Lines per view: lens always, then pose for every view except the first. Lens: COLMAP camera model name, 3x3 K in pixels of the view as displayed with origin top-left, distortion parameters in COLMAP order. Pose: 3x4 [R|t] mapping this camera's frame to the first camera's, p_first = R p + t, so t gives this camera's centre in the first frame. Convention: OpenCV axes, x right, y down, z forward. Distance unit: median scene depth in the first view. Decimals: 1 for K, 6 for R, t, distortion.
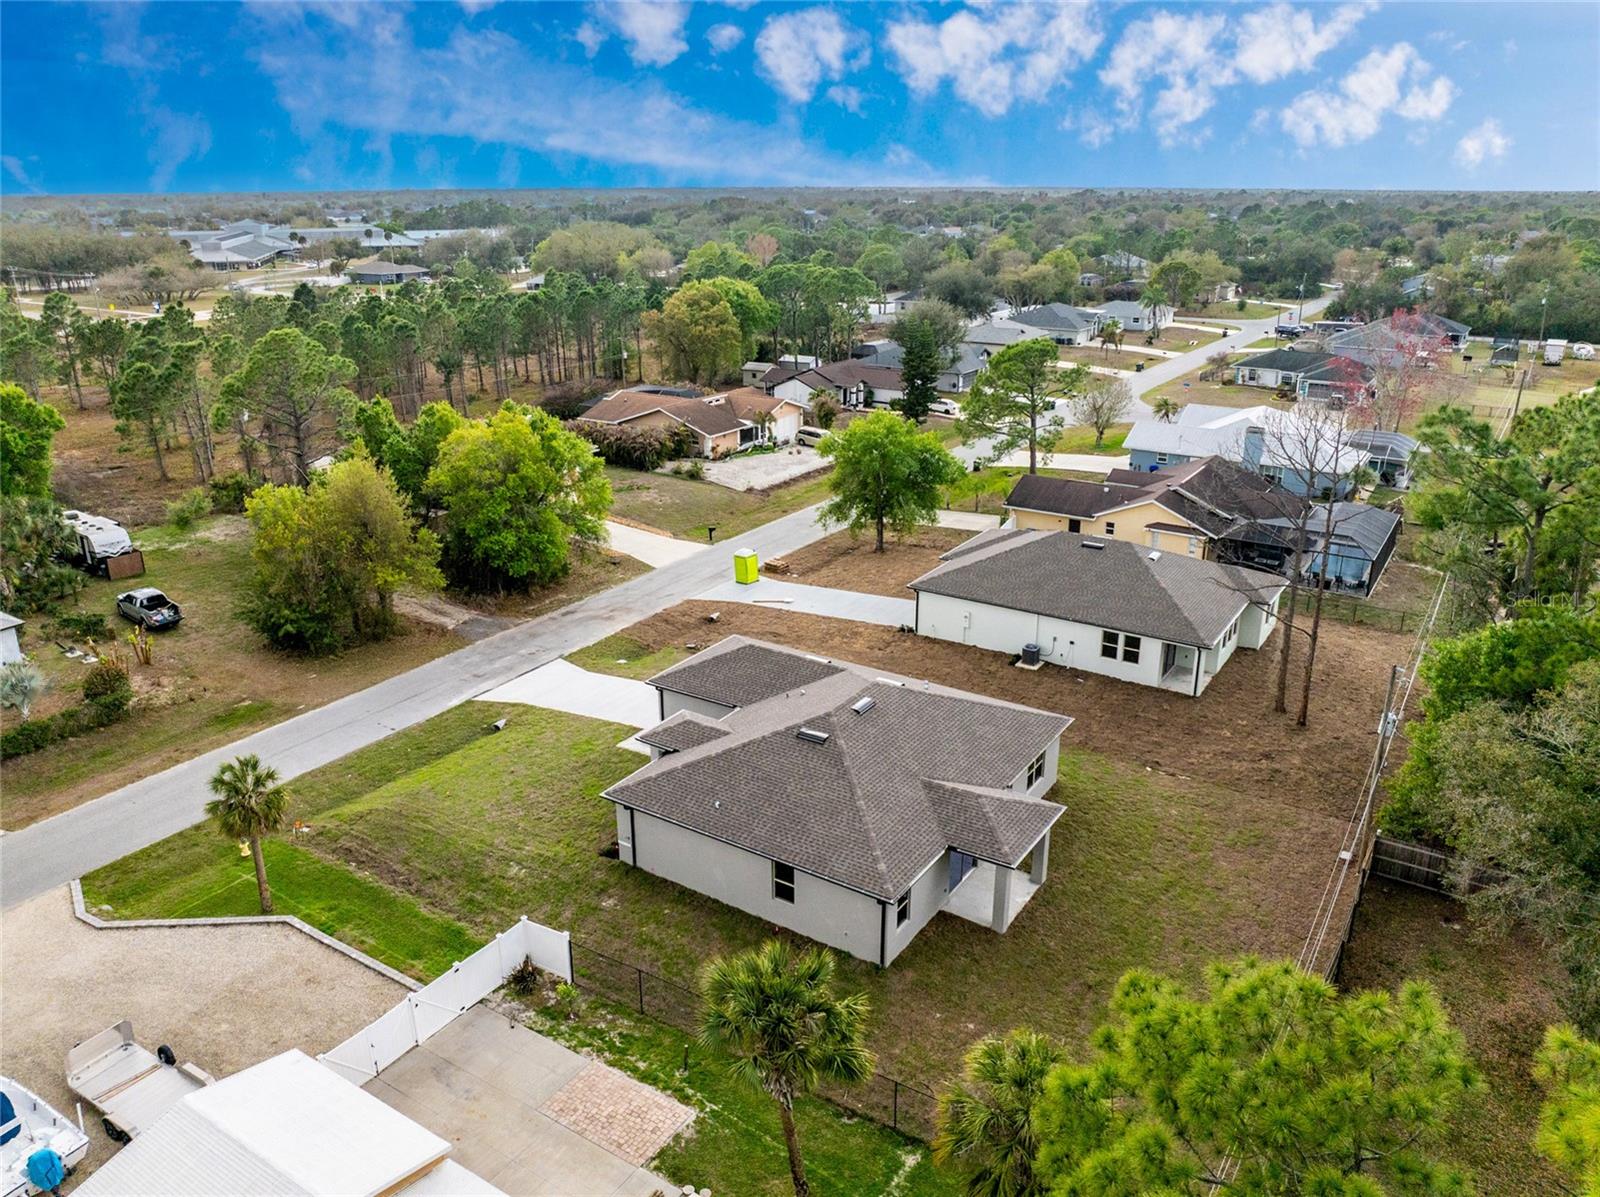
lens RADIAL K [[1145.3, 0, 795.5], [0, 1145.3, 600.7], [0, 0, 1]] dist [-0.021281, -0.004537]
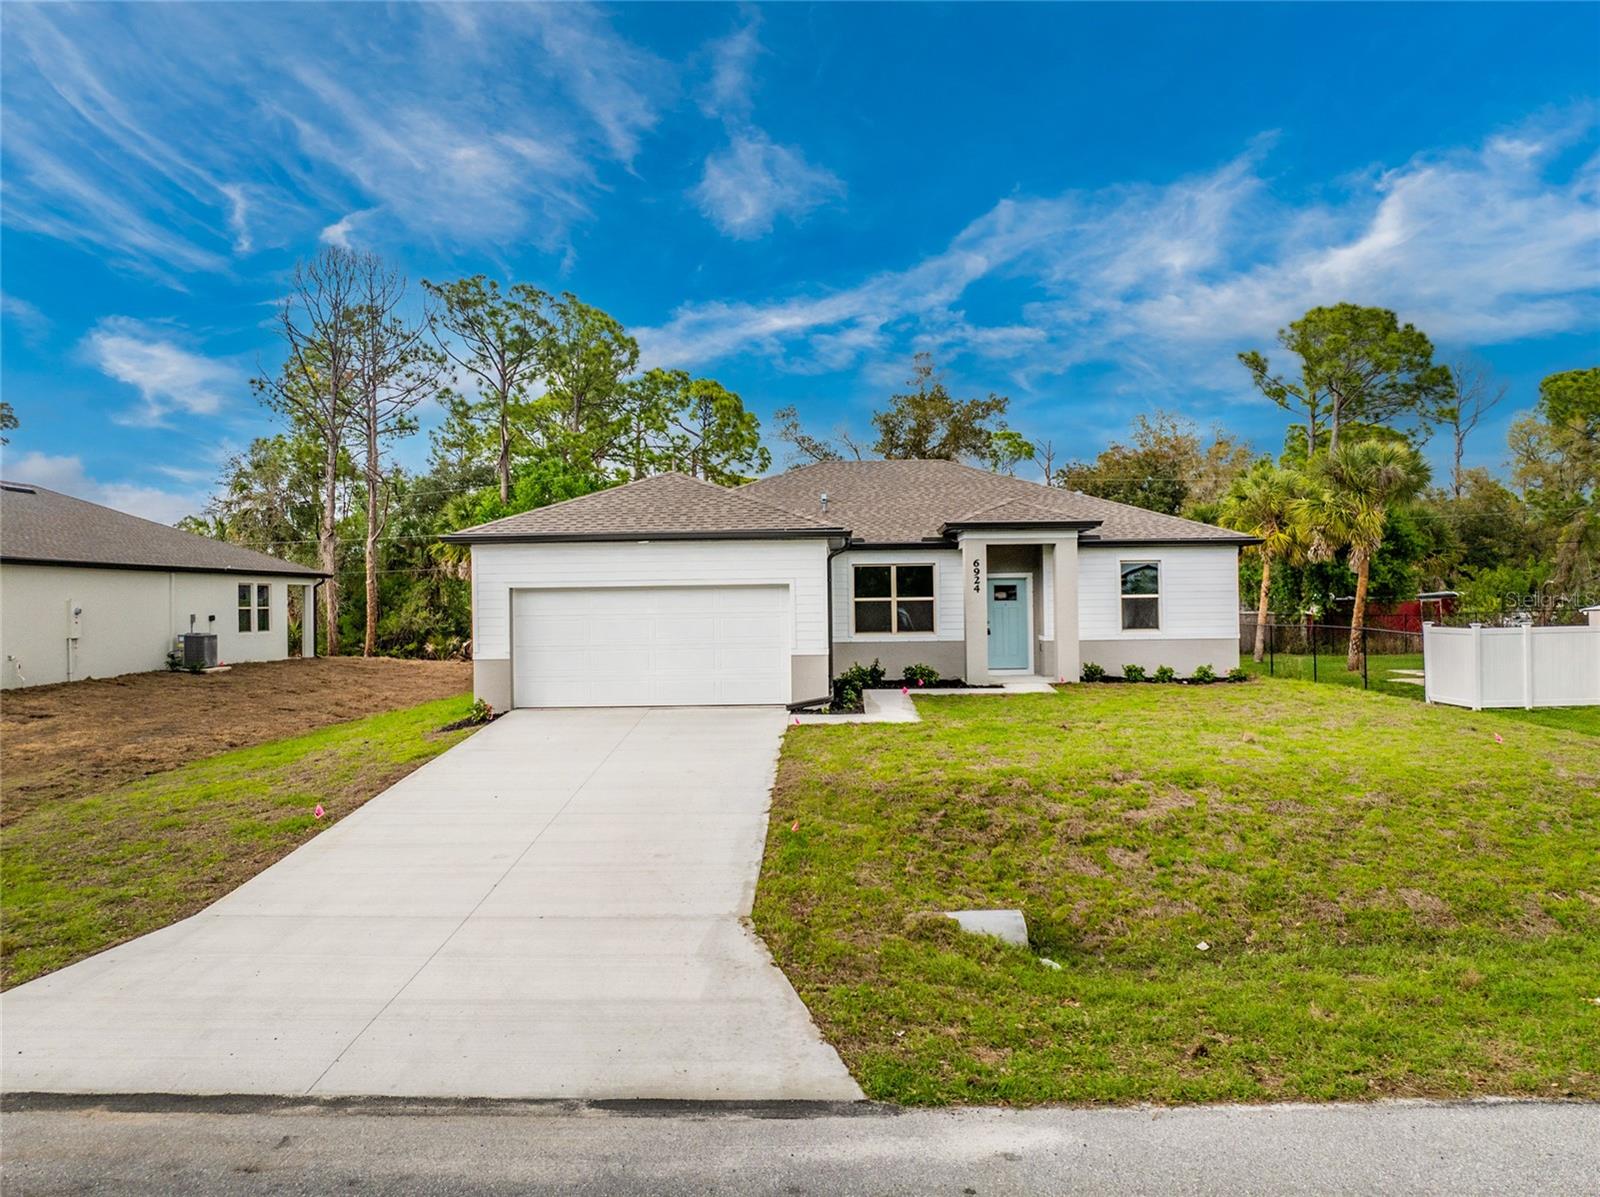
lens RADIAL K [[1124.5, 0, 800.0], [0, 1124.5, 598.5], [0, 0, 1]] dist [-0.037759, -0.003921]
pose [[-0.524625, 0.023601, 0.851006, -0.352488], [0.307267, 0.937486, 0.163424, 0.021072], [-0.793949, 0.347223, -0.499080, 0.985881]]
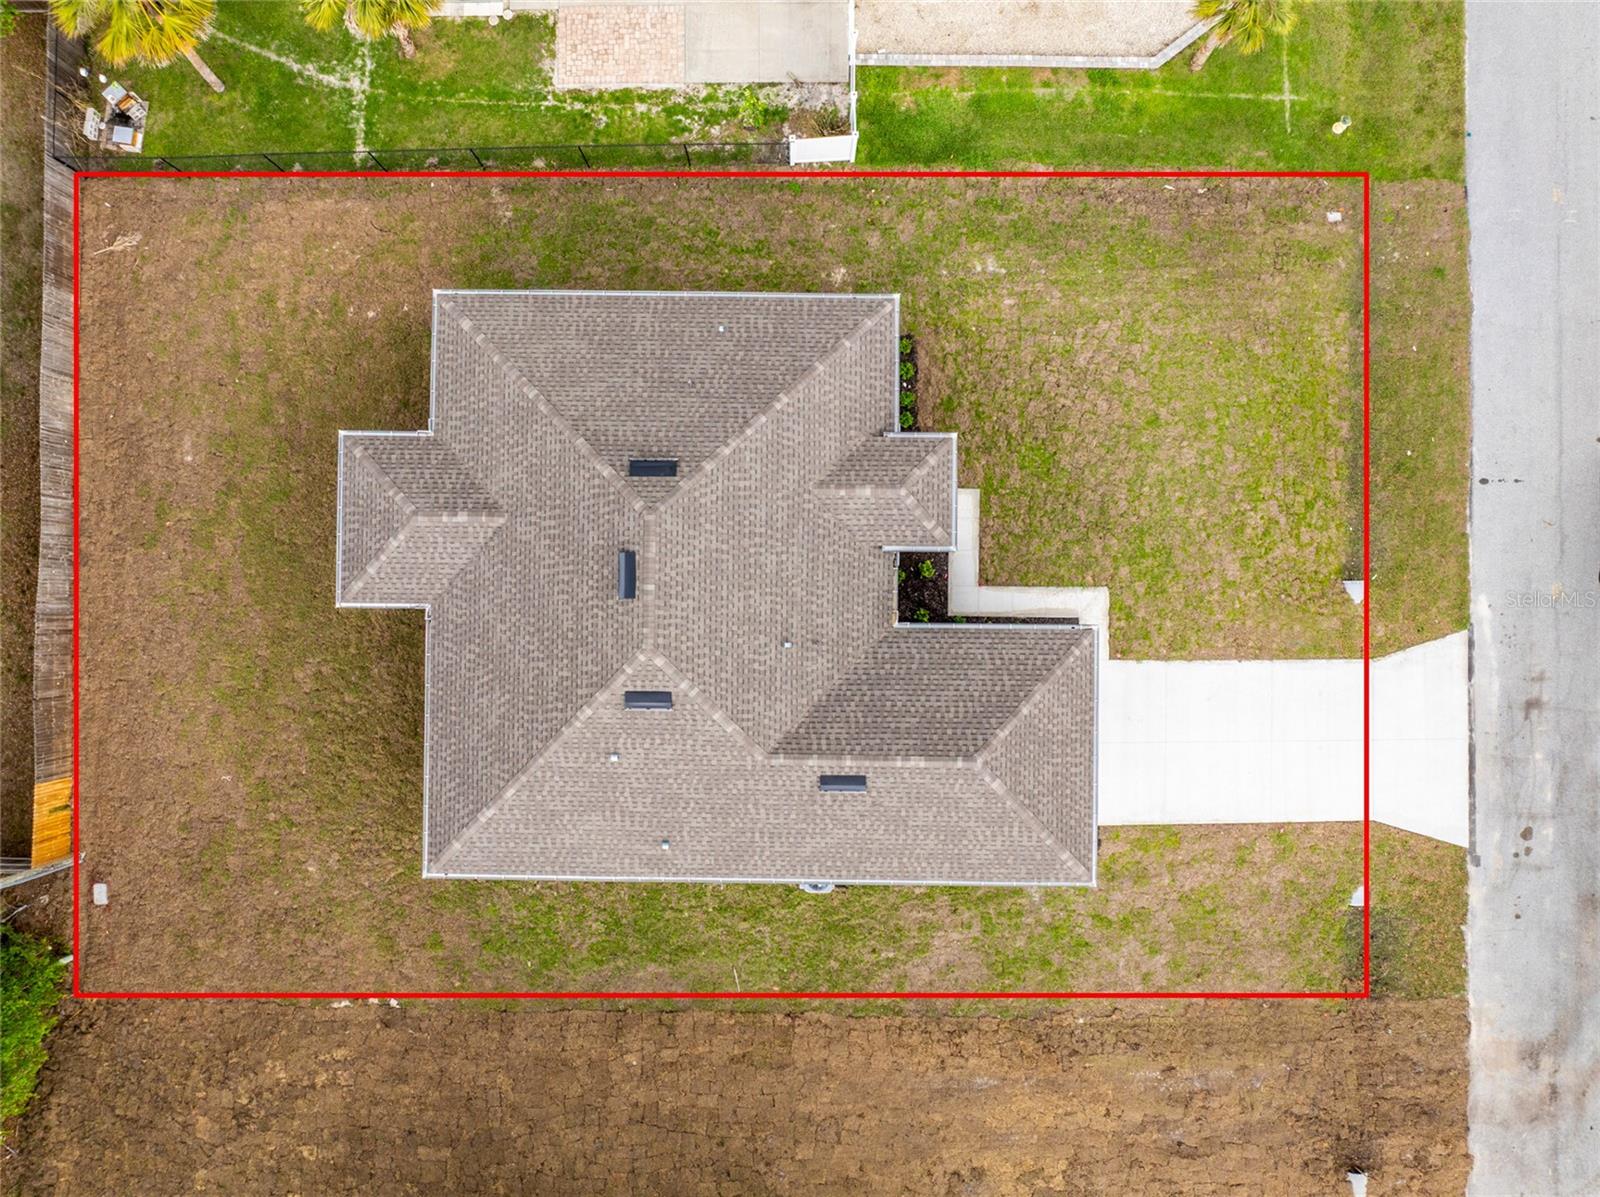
lens RADIAL K [[1124.5, 0, 800.0], [0, 1124.5, 598.5], [0, 0, 1]] dist [-0.037759, -0.003921]
pose [[-0.837922, 0.545756, -0.006096, -0.006330], [-0.182739, -0.270008, 0.945358, -0.356622], [0.514289, 0.793250, 0.325976, 0.598051]]
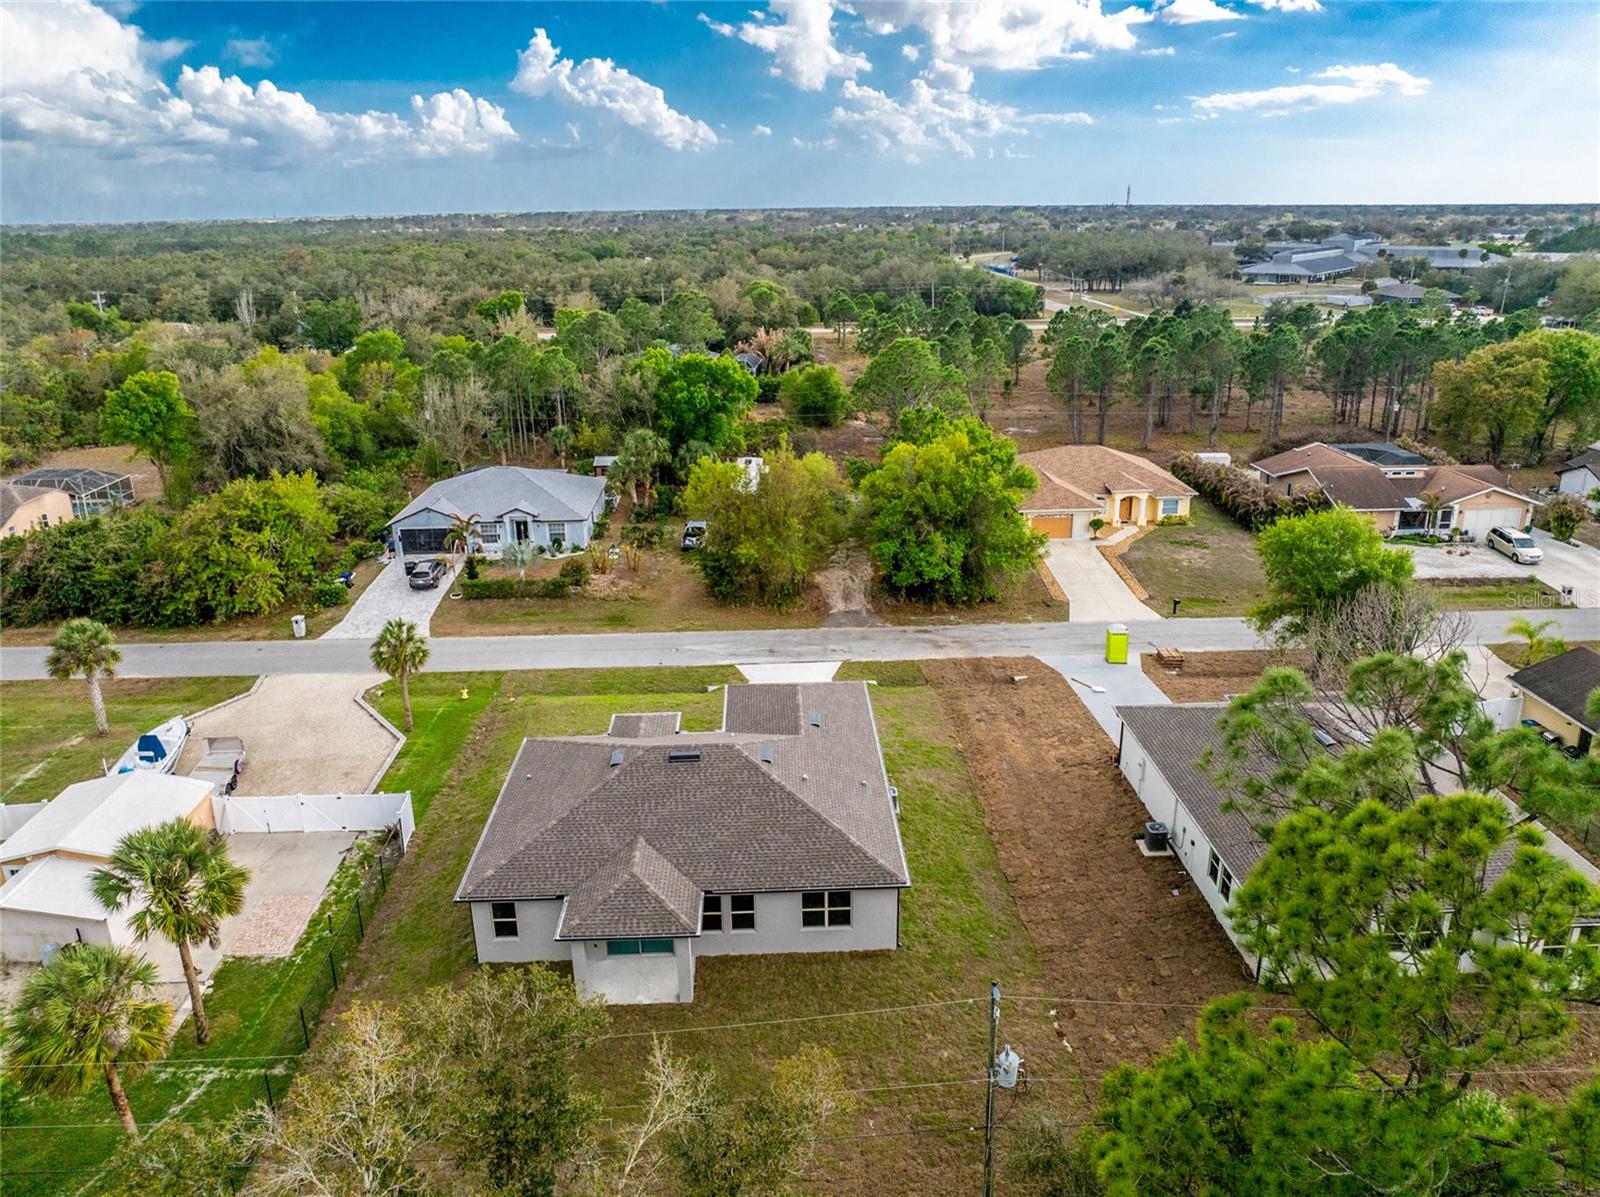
lens RADIAL K [[1124.5, 0, 800.0], [0, 1124.5, 598.5], [0, 0, 1]] dist [-0.037759, -0.003921]
pose [[0.582539, 0.263974, -0.768743, 0.579307], [-0.266655, 0.955515, 0.126042, -0.131778], [0.767817, 0.131565, 0.627014, 0.311275]]
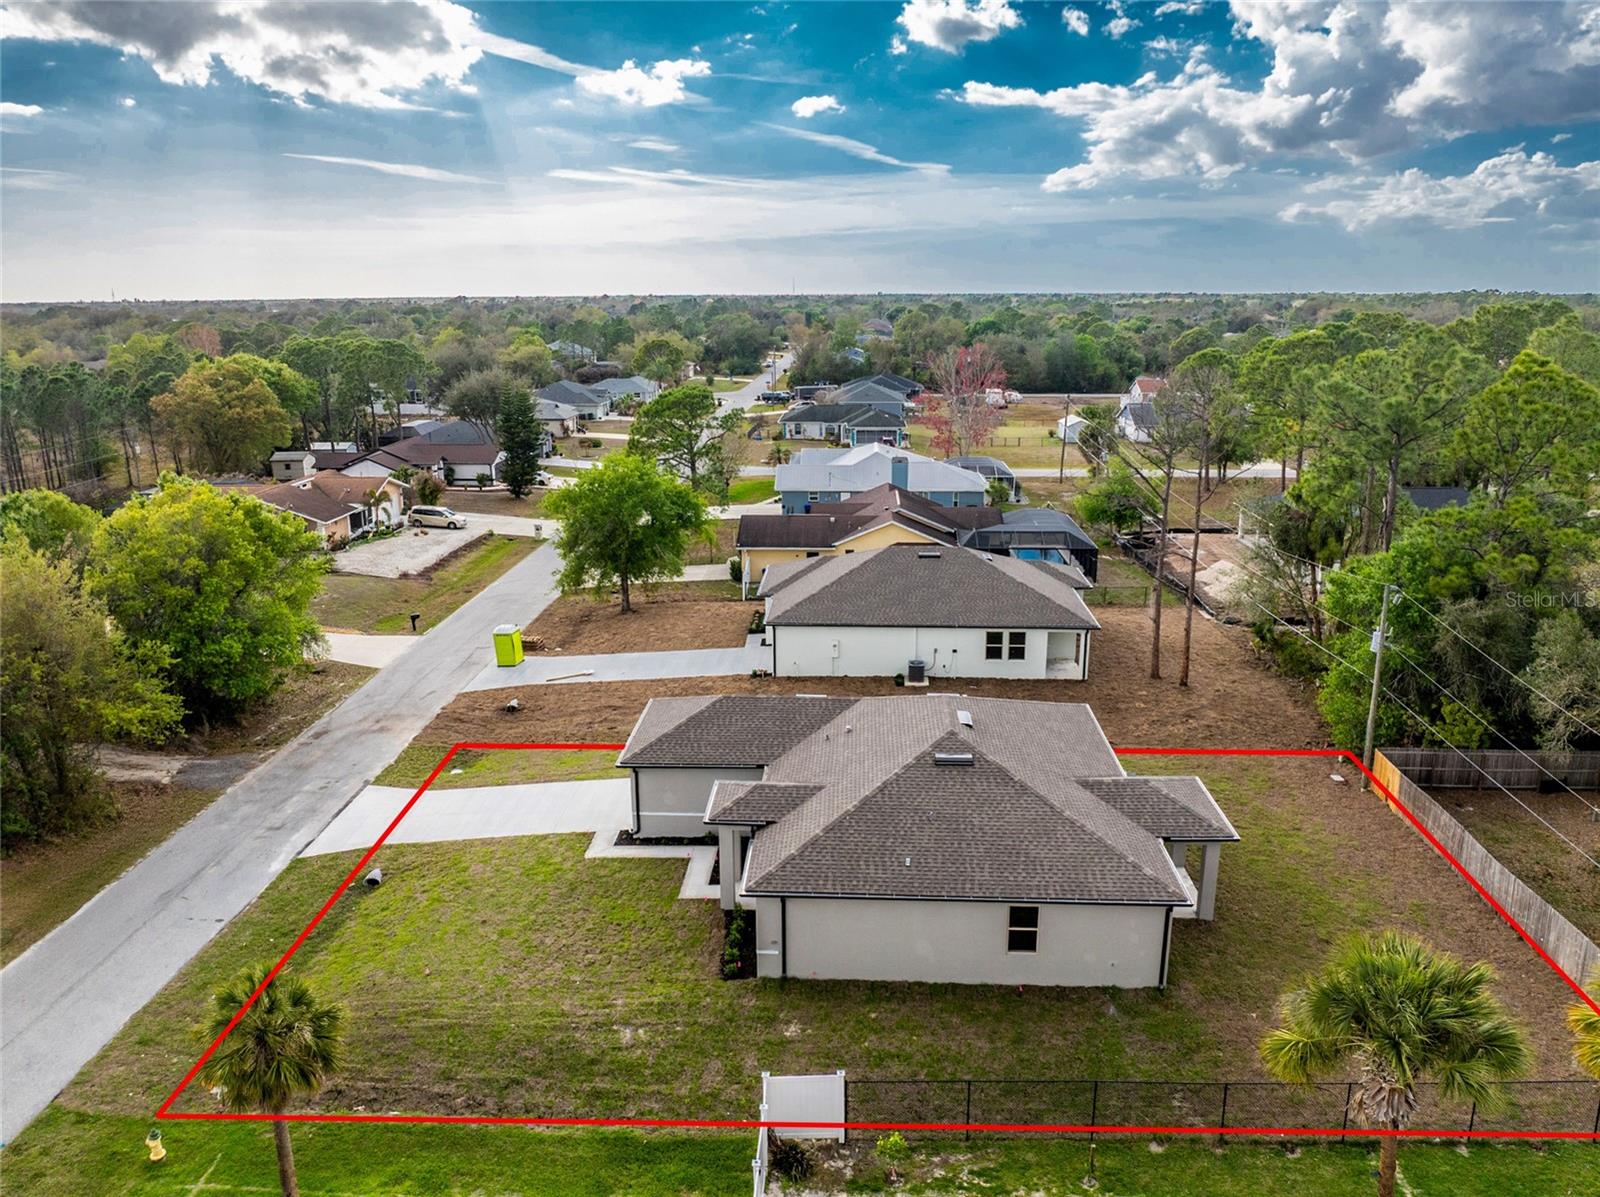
lens RADIAL K [[1145.3, 0, 795.5], [0, 1145.3, 600.7], [0, 0, 1]] dist [-0.021281, -0.004537]
pose [[0.863536, -0.130820, 0.487024, -0.322115], [0.173657, 0.983839, -0.043640, 0.012940], [-0.473444, 0.122260, 0.872298, 0.203576]]
